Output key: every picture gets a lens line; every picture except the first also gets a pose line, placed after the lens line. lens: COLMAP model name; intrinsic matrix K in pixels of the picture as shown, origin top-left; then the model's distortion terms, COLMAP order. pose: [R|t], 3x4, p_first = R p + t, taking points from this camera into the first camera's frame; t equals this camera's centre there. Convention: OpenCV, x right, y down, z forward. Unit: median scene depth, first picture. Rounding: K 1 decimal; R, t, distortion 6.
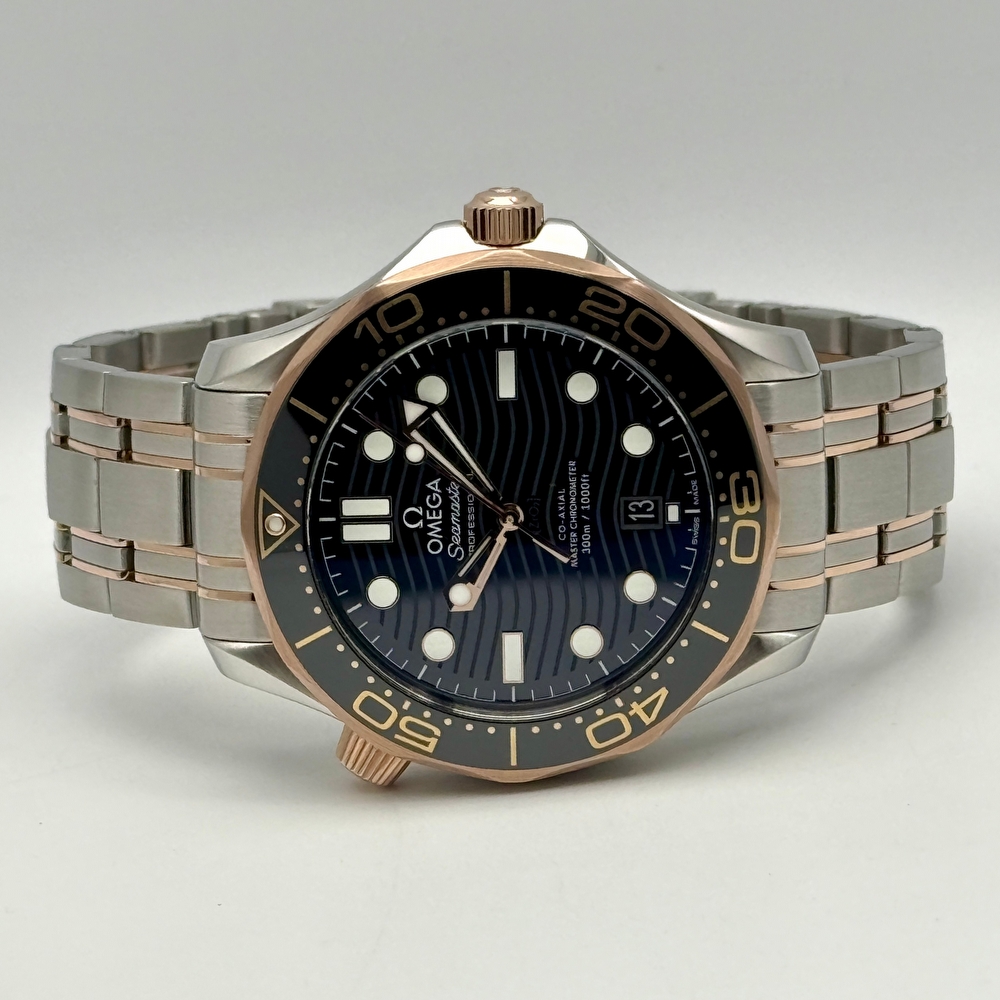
lens RADIAL K [[3770.8, 0, 504.8], [0, 3770.8, 395.0], [0, 0, 1]] dist [0.412741, 0.000000]
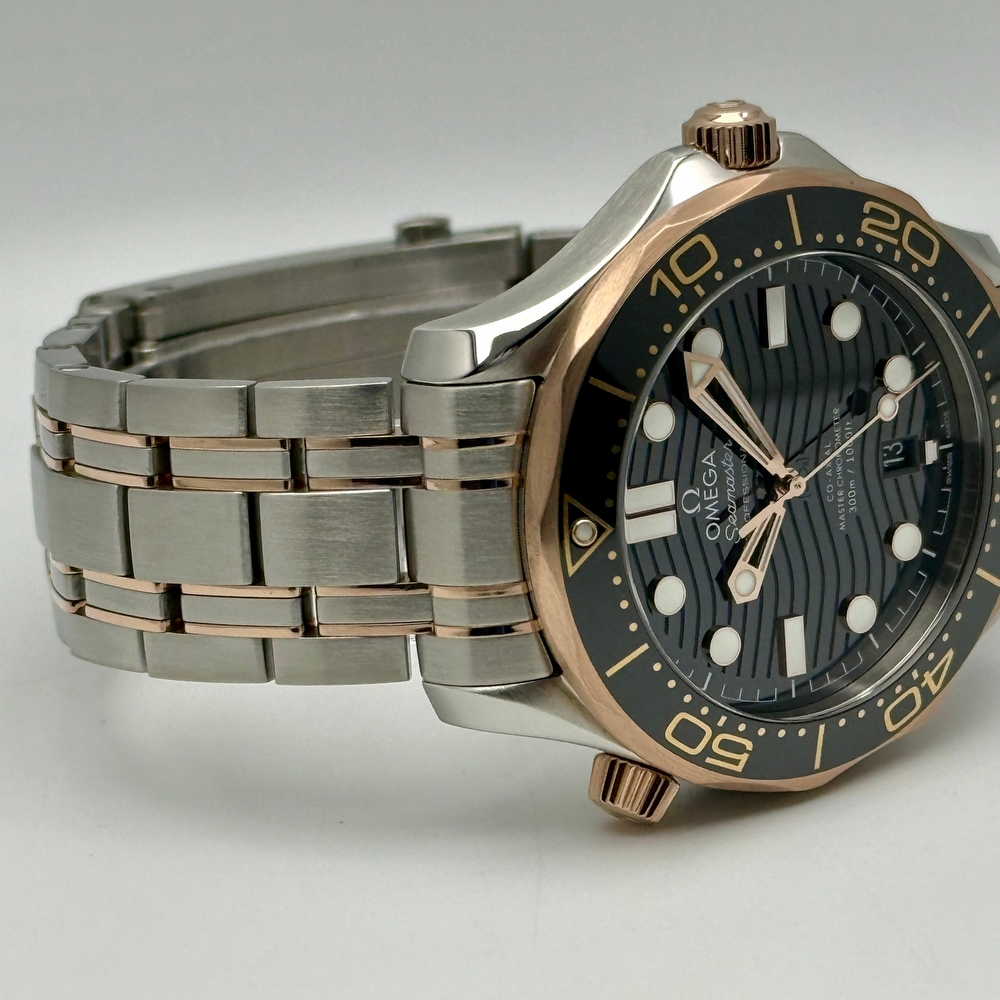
lens RADIAL K [[3770.8, 0, 389.3], [0, 3770.8, 442.3], [0, 0, 1]] dist [0.412741, 0.000000]
pose [[0.836545, -0.142999, 0.528909, -0.527176], [0.130923, 0.989547, 0.060467, -0.040609], [-0.532027, 0.018663, 0.846522, 0.320340]]
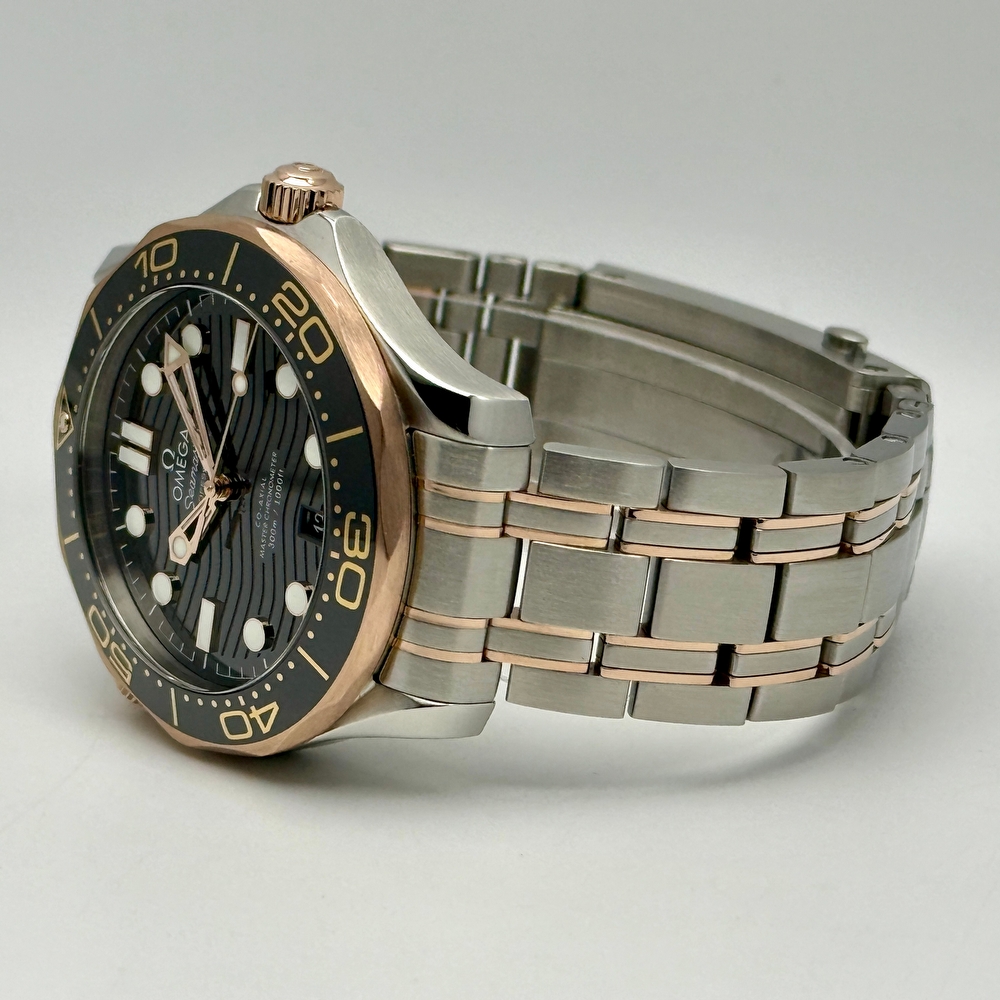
lens RADIAL K [[3770.8, 0, 501.6], [0, 3770.8, 499.1], [0, 0, 1]] dist [0.412741, 0.000000]
pose [[0.655495, 0.306775, -0.690084, 0.733532], [-0.253969, 0.950102, 0.181125, -0.162682], [0.711215, 0.056534, 0.700698, 0.358322]]
